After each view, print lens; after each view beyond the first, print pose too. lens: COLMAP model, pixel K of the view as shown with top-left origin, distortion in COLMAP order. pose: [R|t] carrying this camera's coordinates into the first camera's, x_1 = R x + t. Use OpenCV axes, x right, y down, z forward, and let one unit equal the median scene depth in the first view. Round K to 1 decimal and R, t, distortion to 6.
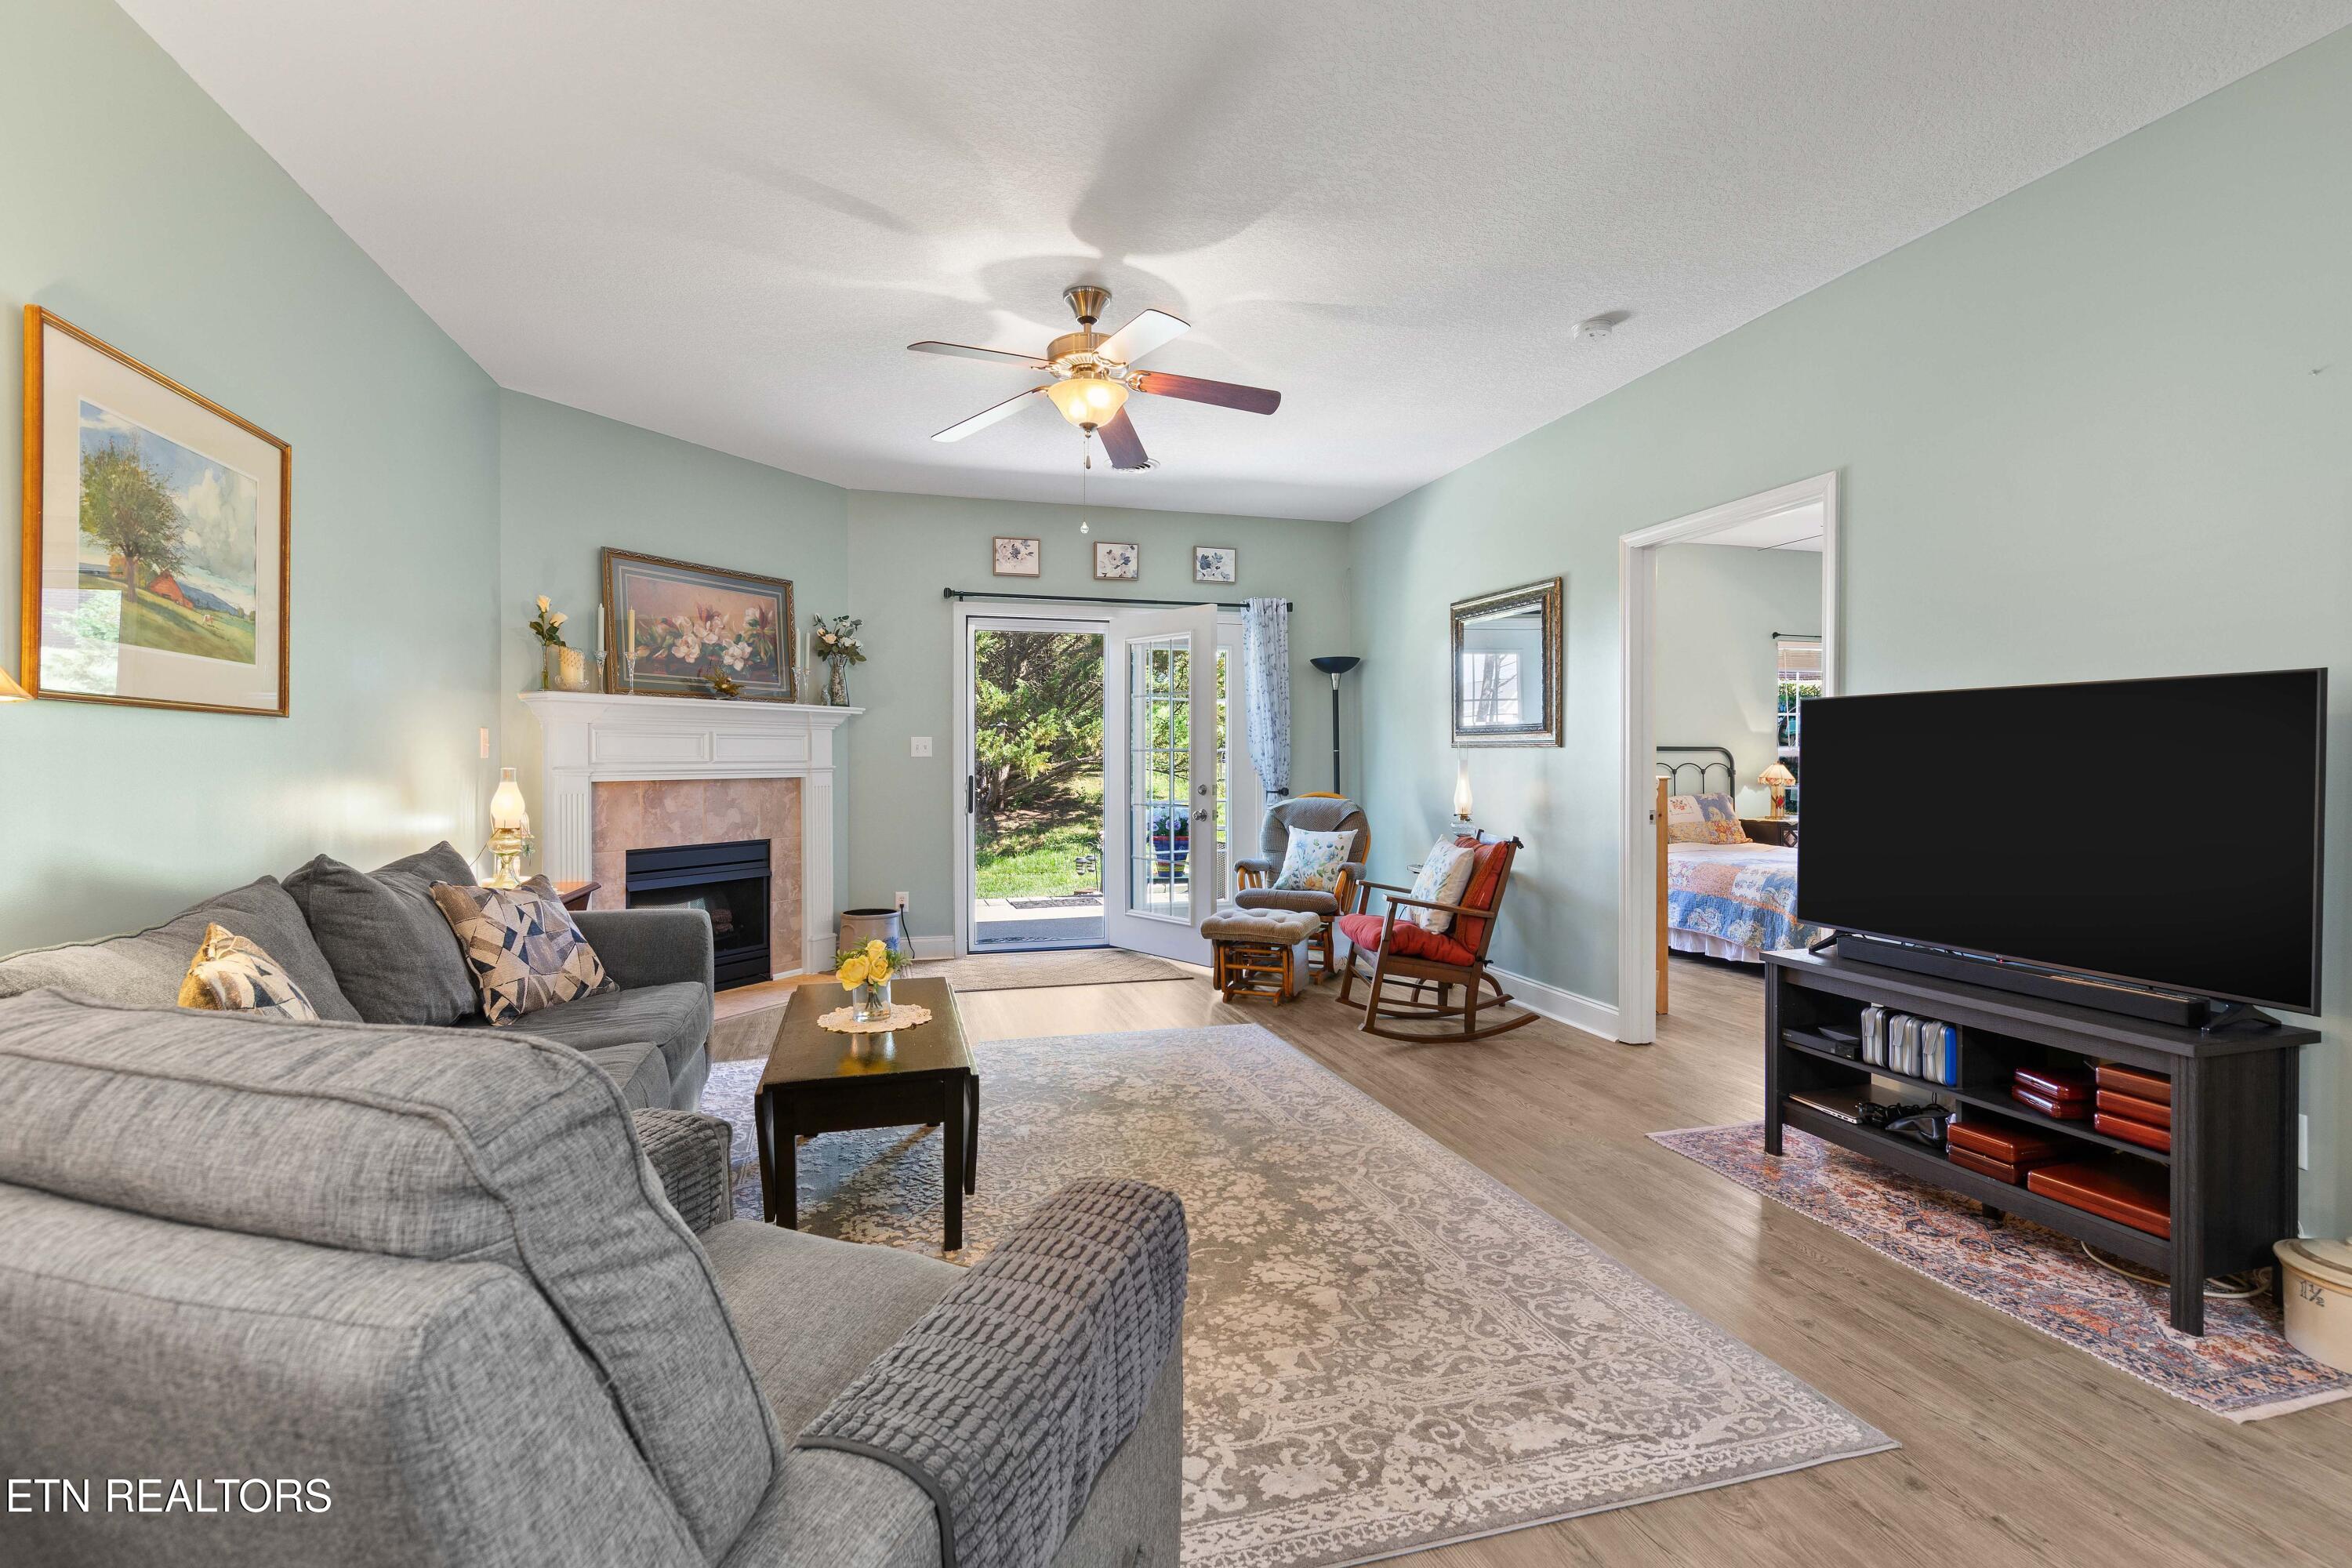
lens RADIAL K [[1081.9, 0, 1186.9], [0, 1081.9, 765.9], [0, 0, 1]] dist [0.012222, -0.004606]
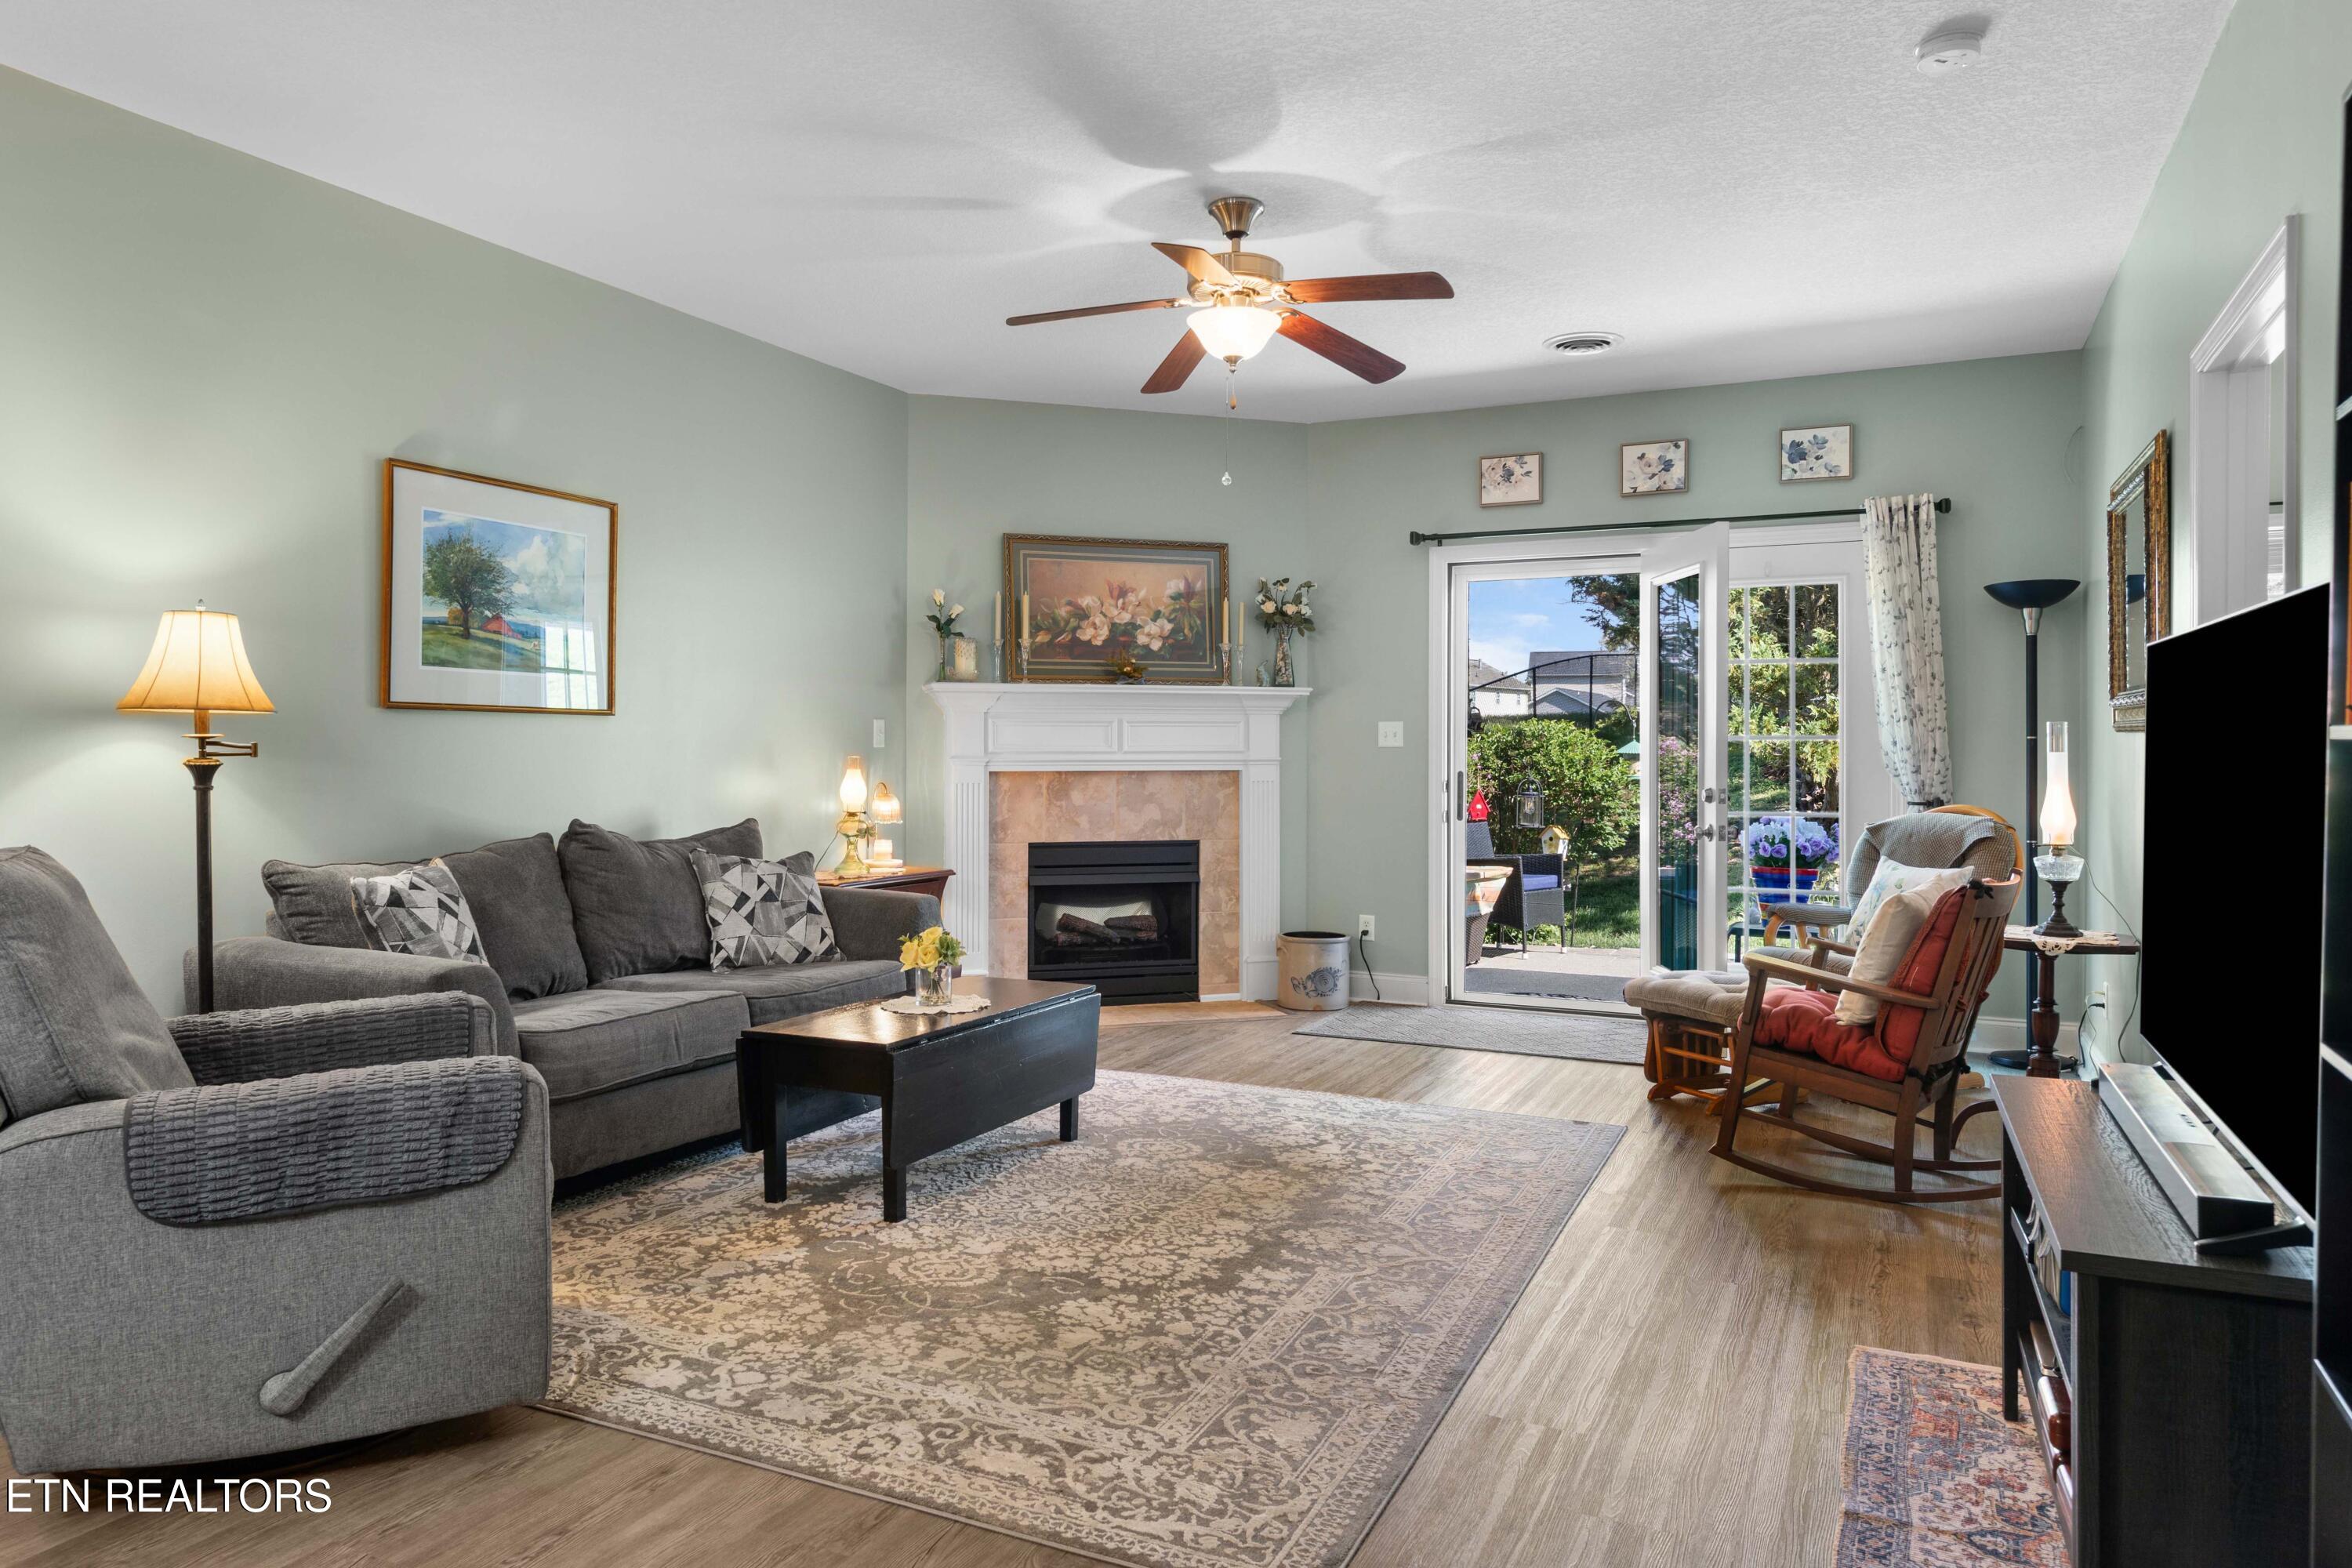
lens RADIAL K [[1594.2, 0, 1130.1], [0, 1594.2, 751.4], [0, 0, 1]] dist [0.004683, 0.001971]
pose [[0.730596, 0.003104, -0.682803, 0.704622], [-0.007370, 0.999967, -0.003341, 0.000428], [0.682770, 0.007473, 0.730595, 0.029443]]
